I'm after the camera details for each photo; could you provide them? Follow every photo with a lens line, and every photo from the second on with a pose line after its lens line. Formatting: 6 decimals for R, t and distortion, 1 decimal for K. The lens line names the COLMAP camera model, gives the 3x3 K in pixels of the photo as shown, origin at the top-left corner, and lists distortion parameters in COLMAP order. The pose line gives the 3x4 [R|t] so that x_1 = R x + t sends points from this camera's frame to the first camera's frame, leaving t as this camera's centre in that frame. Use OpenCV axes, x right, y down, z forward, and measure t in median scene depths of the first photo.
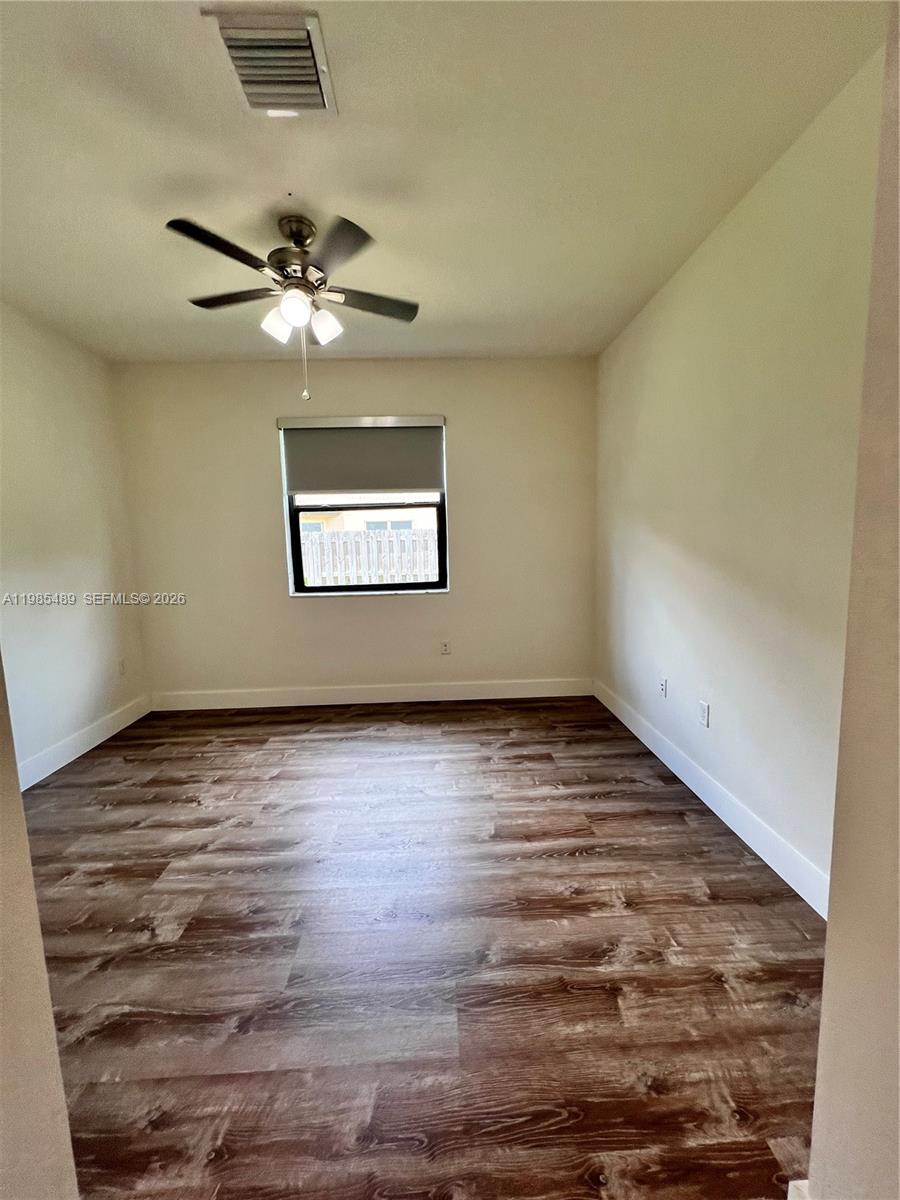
lens RADIAL K [[480.5, 0, 446.6], [0, 480.5, 598.8], [0, 0, 1]] dist [-0.001256, 0.000432]
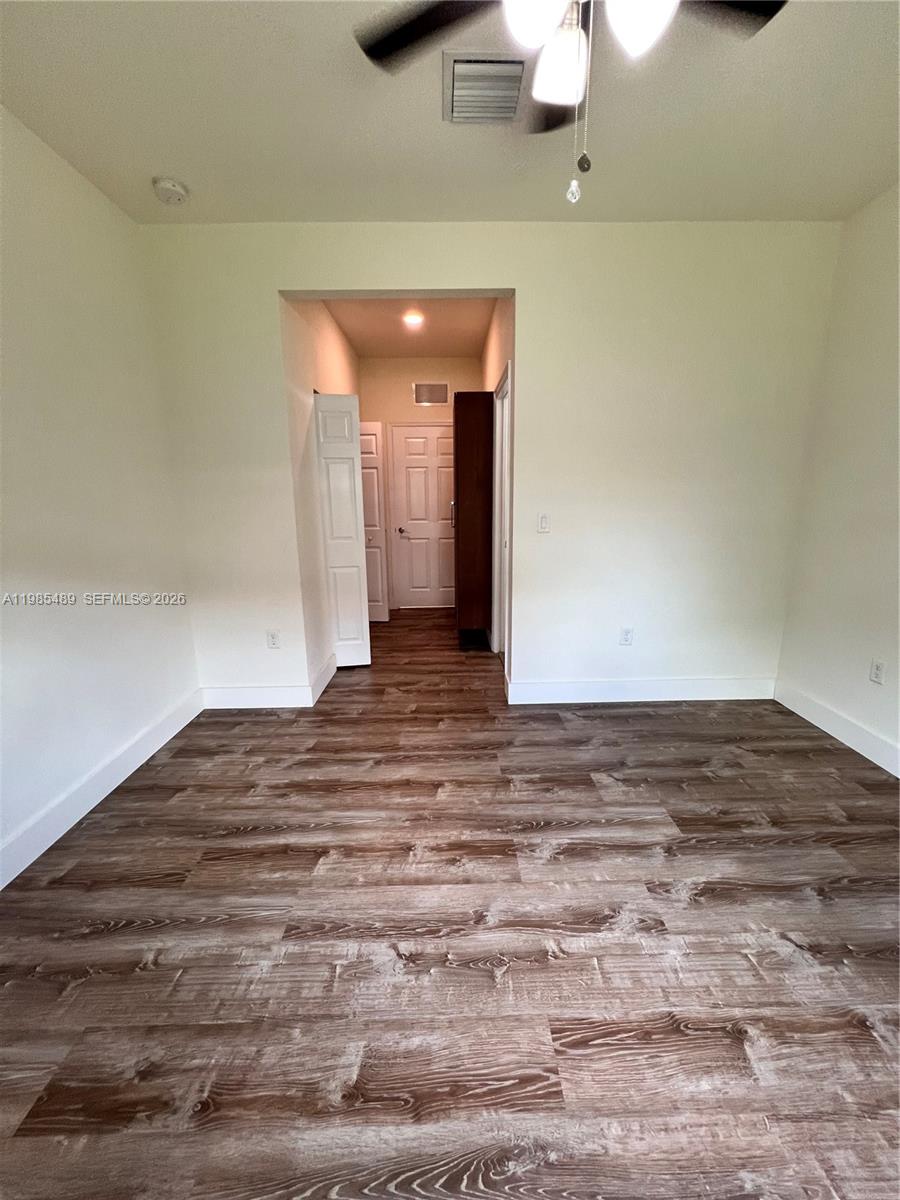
lens RADIAL K [[480.5, 0, 451.8], [0, 480.5, 599.6], [0, 0, 1]] dist [-0.001256, 0.000432]
pose [[-0.999044, 0.033539, 0.028035, -0.177127], [0.041031, 0.940679, 0.336807, -0.209568], [-0.015076, 0.337635, -0.941156, 1.773628]]
